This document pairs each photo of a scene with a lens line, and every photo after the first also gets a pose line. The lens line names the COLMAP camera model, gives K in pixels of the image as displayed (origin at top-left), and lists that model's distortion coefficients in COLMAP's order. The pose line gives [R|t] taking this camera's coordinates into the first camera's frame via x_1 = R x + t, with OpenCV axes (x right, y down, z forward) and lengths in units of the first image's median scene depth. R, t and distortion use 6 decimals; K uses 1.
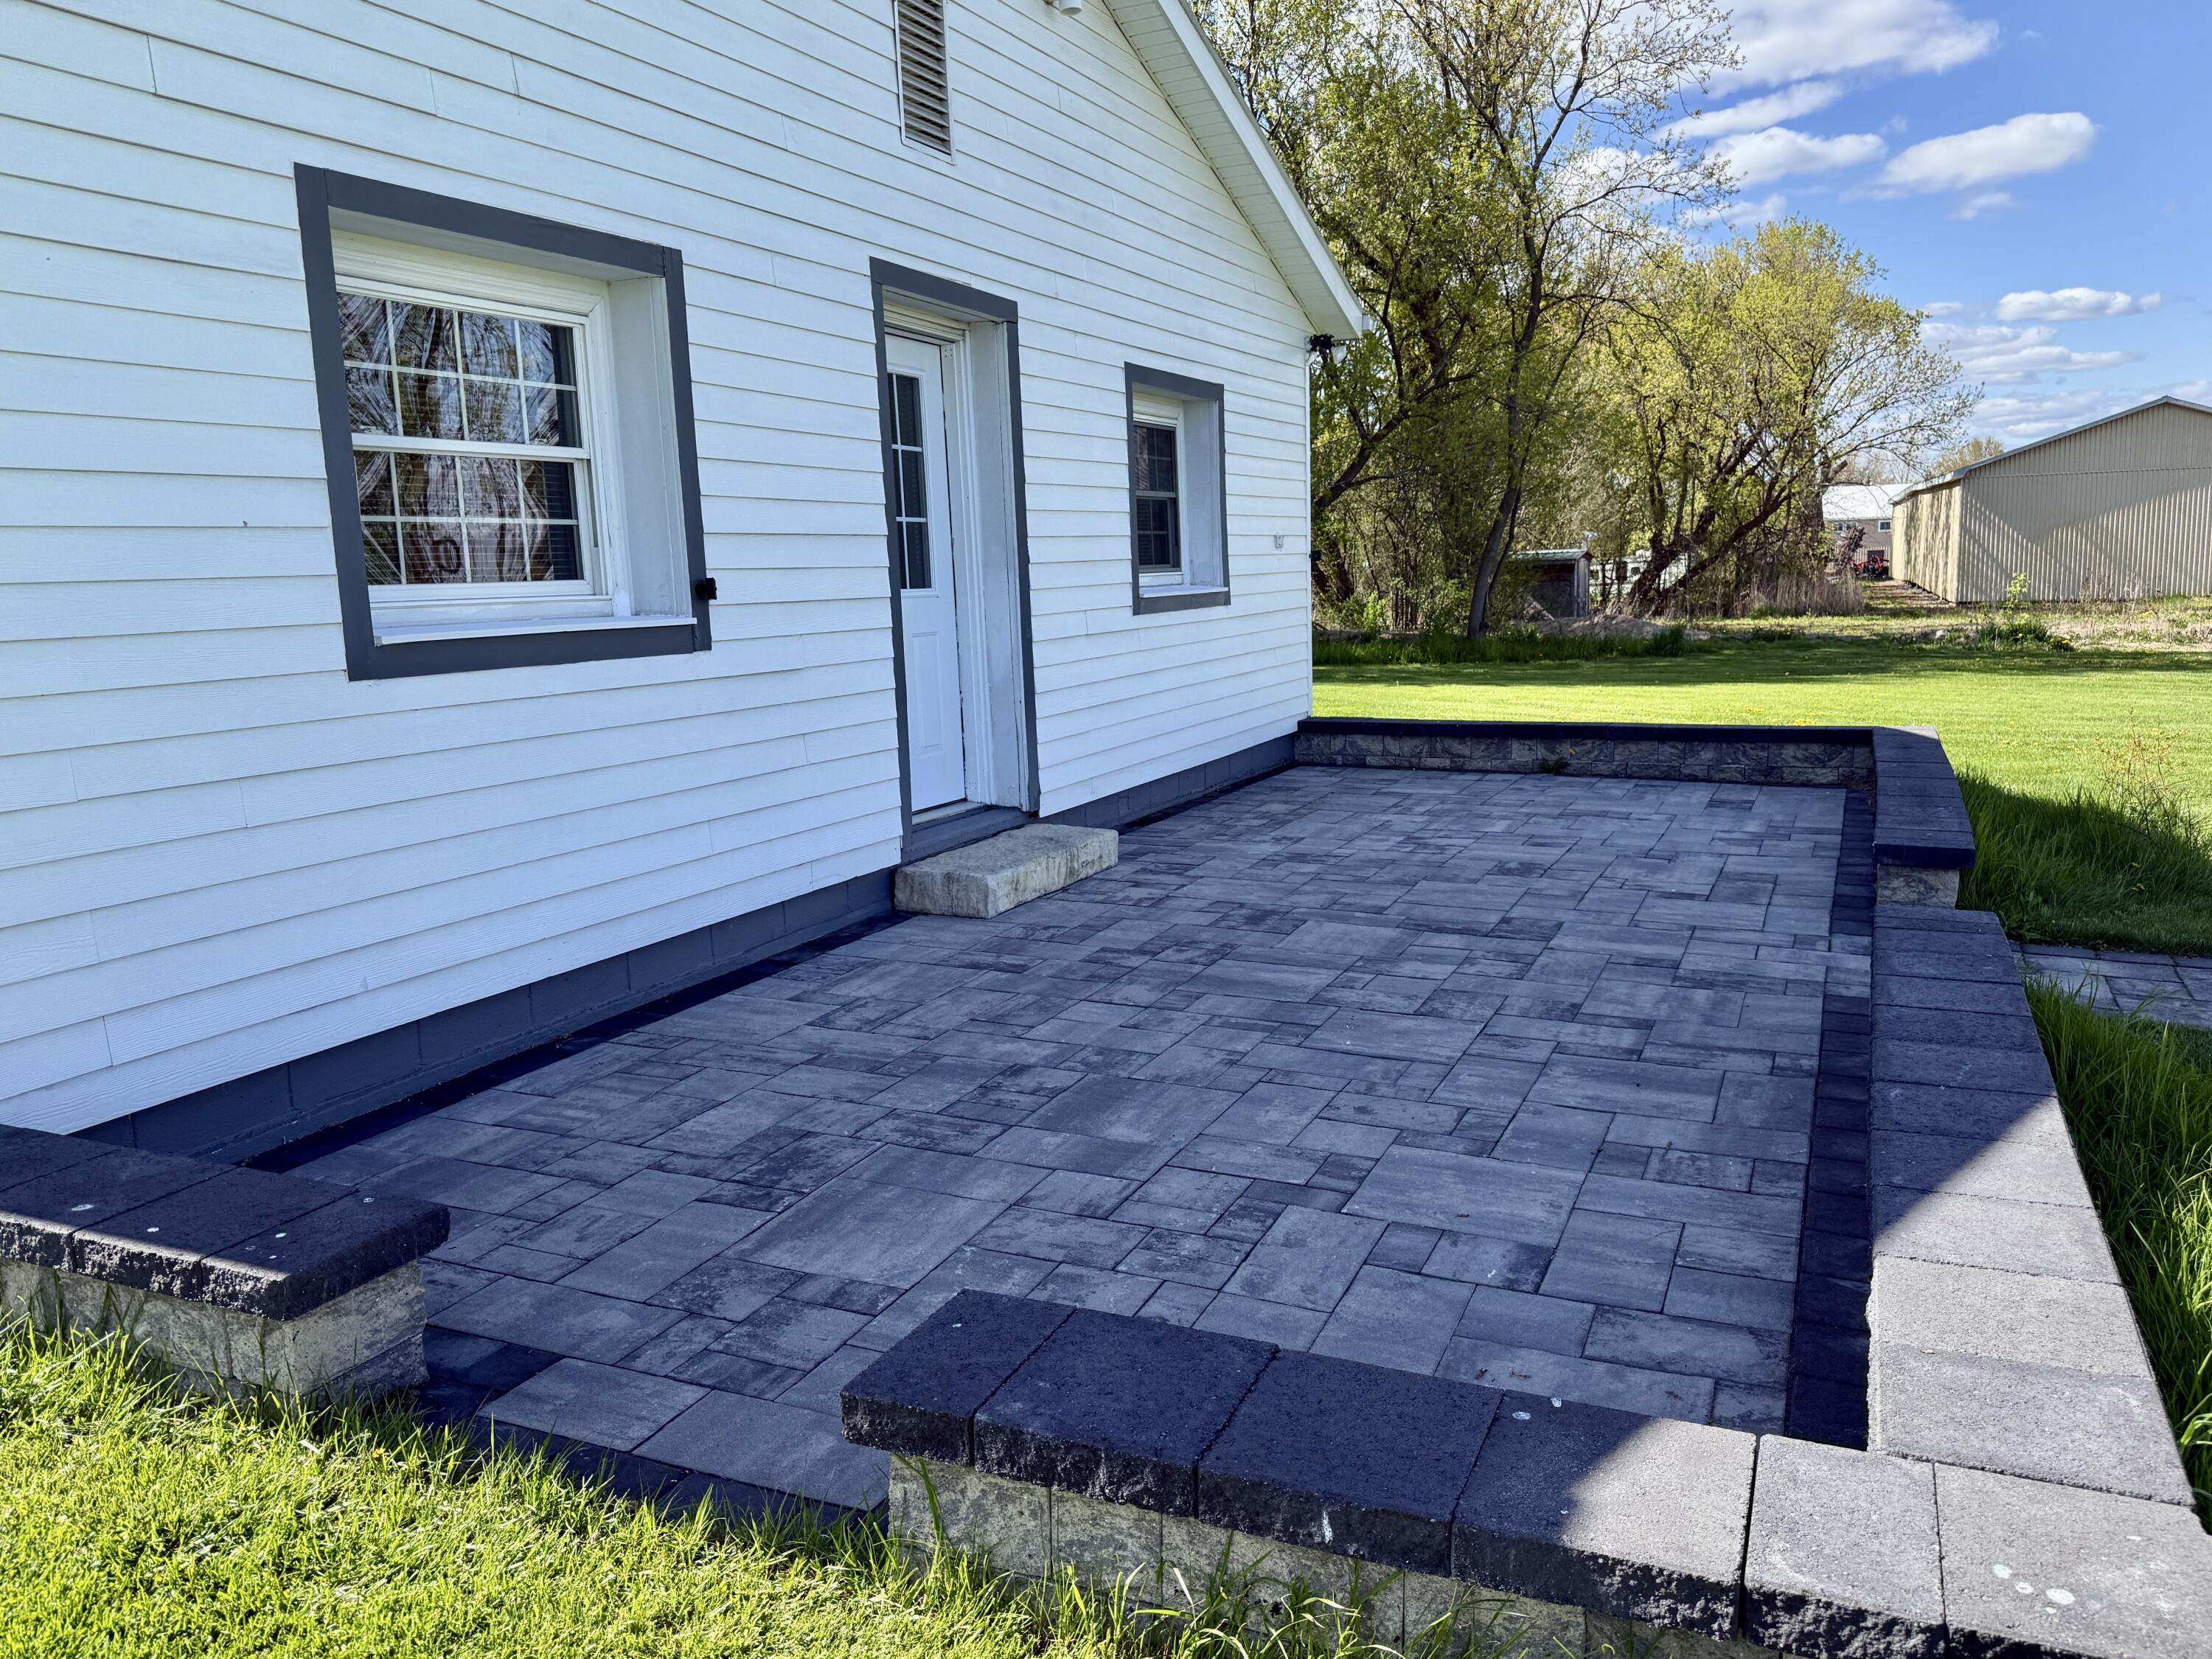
lens RADIAL K [[1616.5, 0, 1106.0], [0, 1616.5, 829.5], [0, 0, 1]] dist [0.186404, -0.323098]
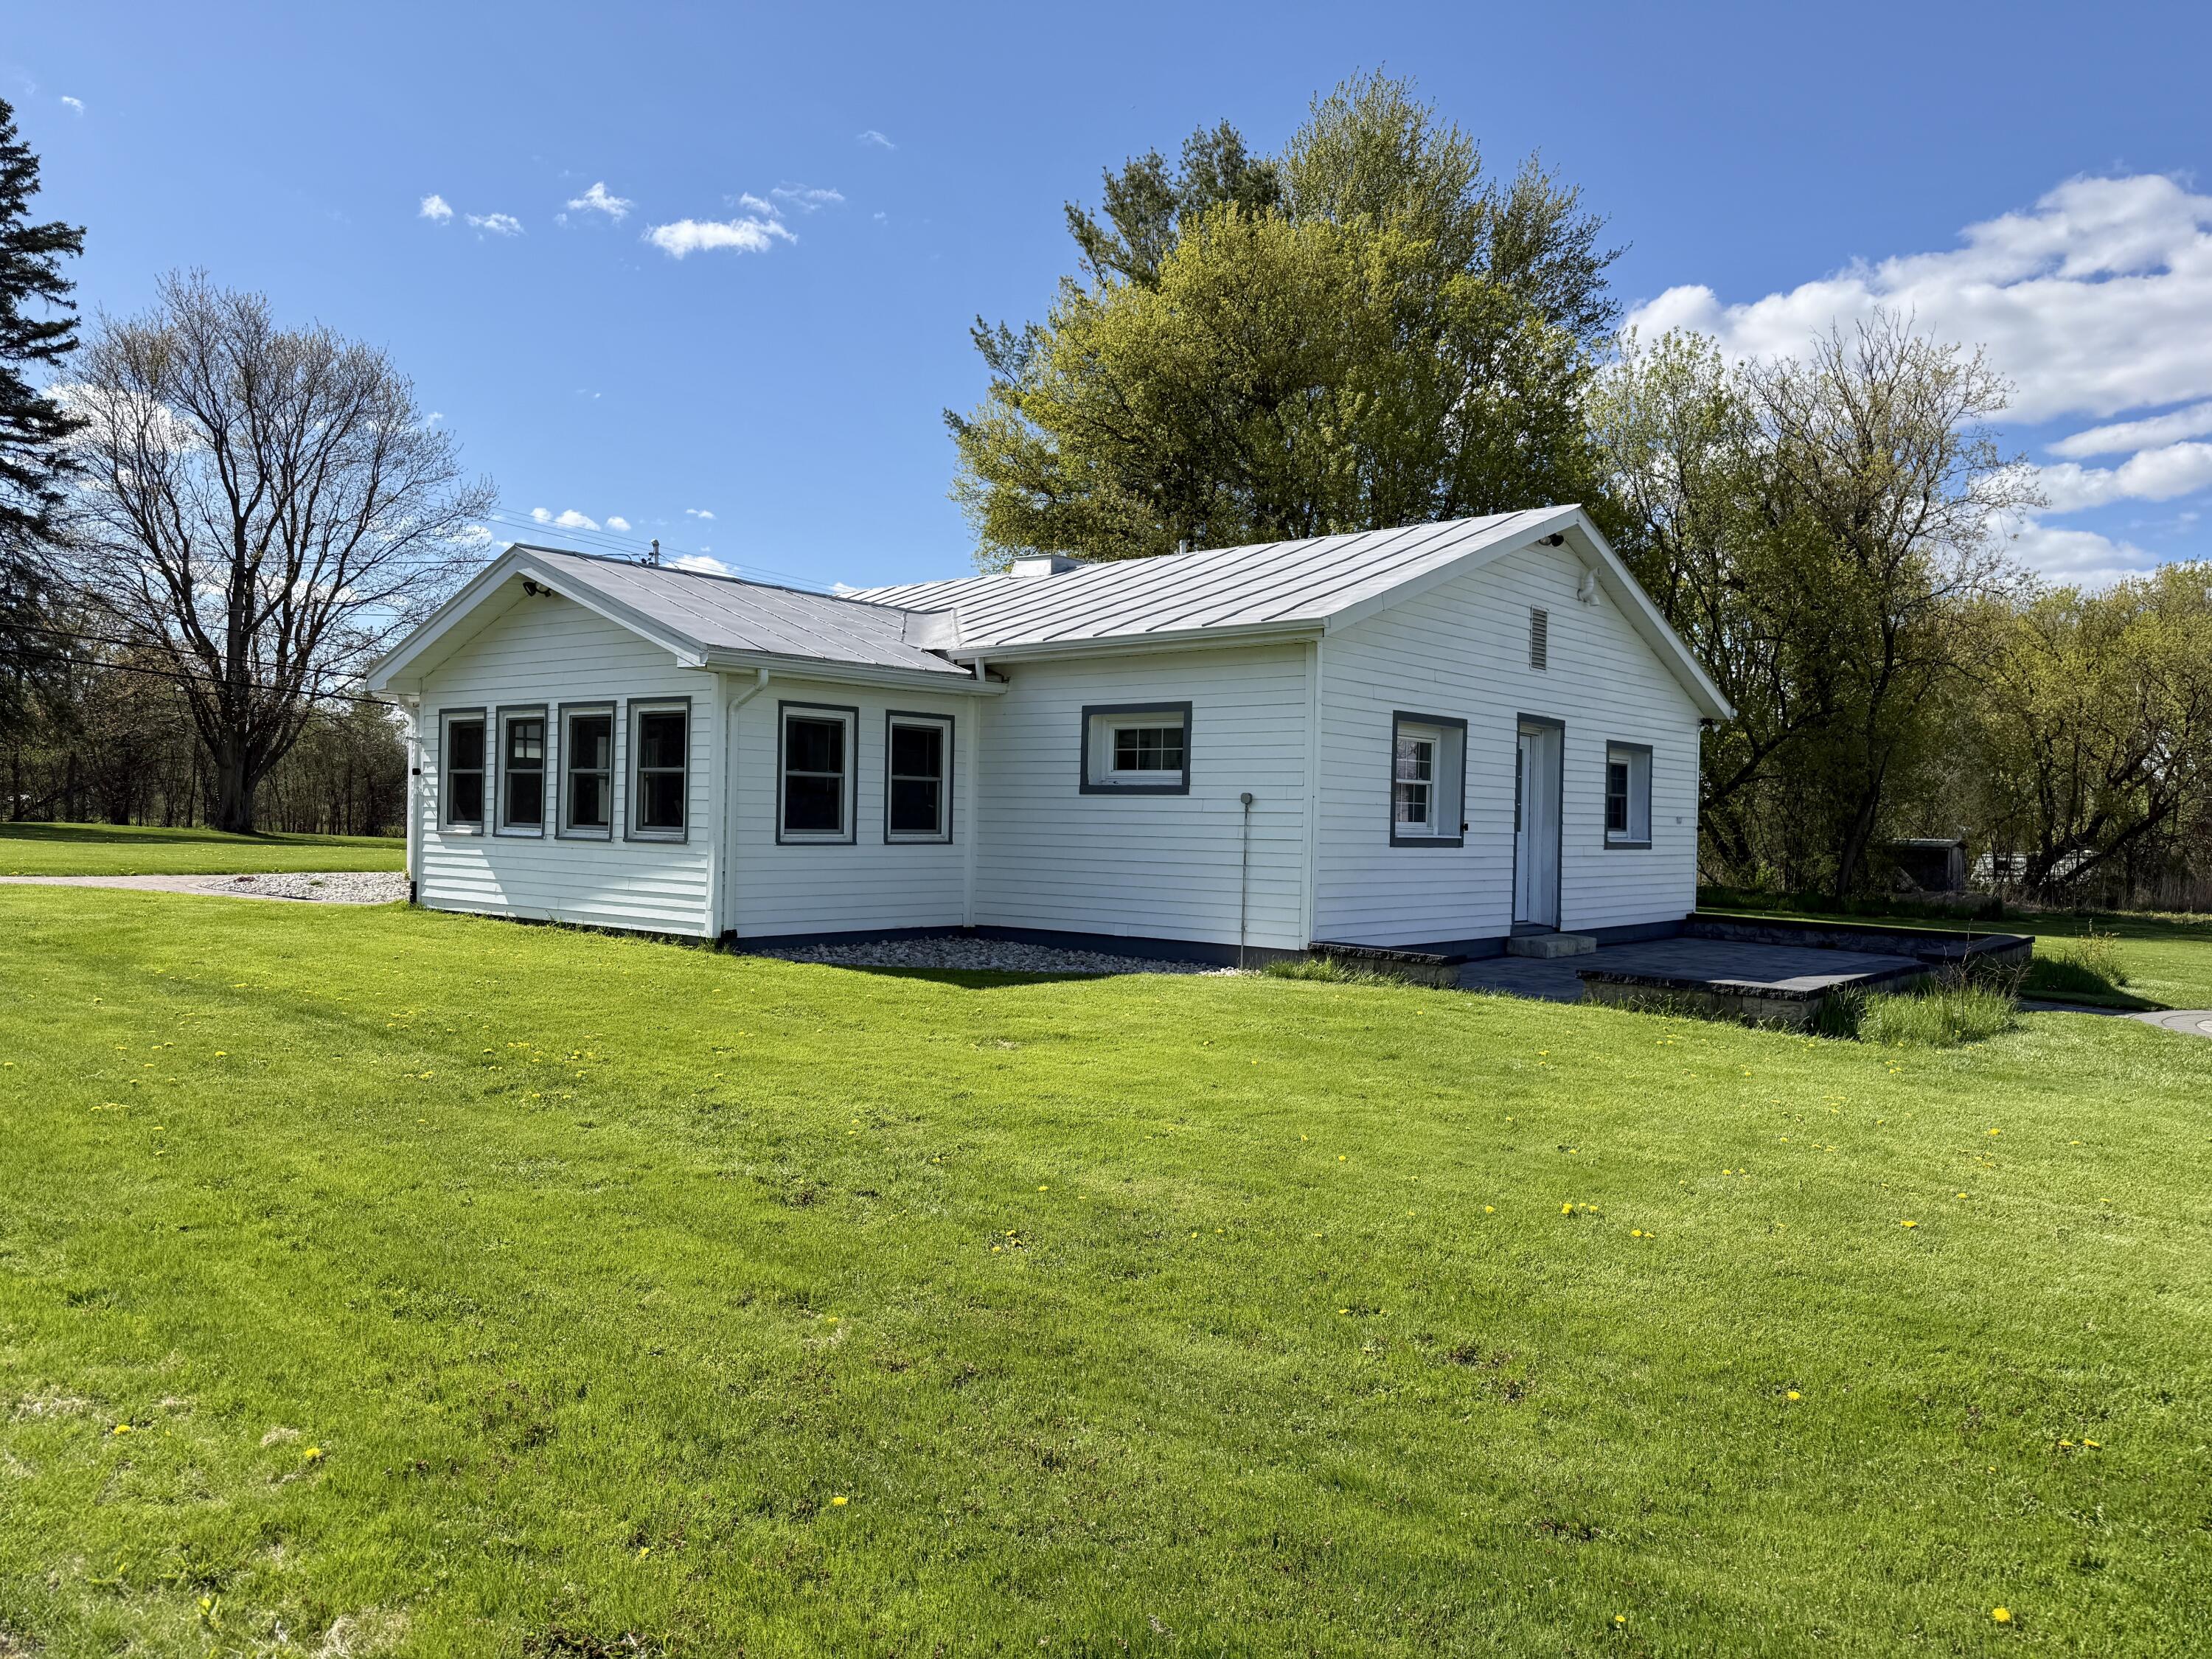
lens RADIAL K [[1616.5, 0, 1106.0], [0, 1616.5, 829.5], [0, 0, 1]] dist [0.186404, -0.323098]
pose [[0.969531, 0.057933, -0.238018, -0.160238], [-0.093517, 0.985577, -0.141039, 0.316393], [0.226414, 0.159001, 0.960966, -1.878240]]
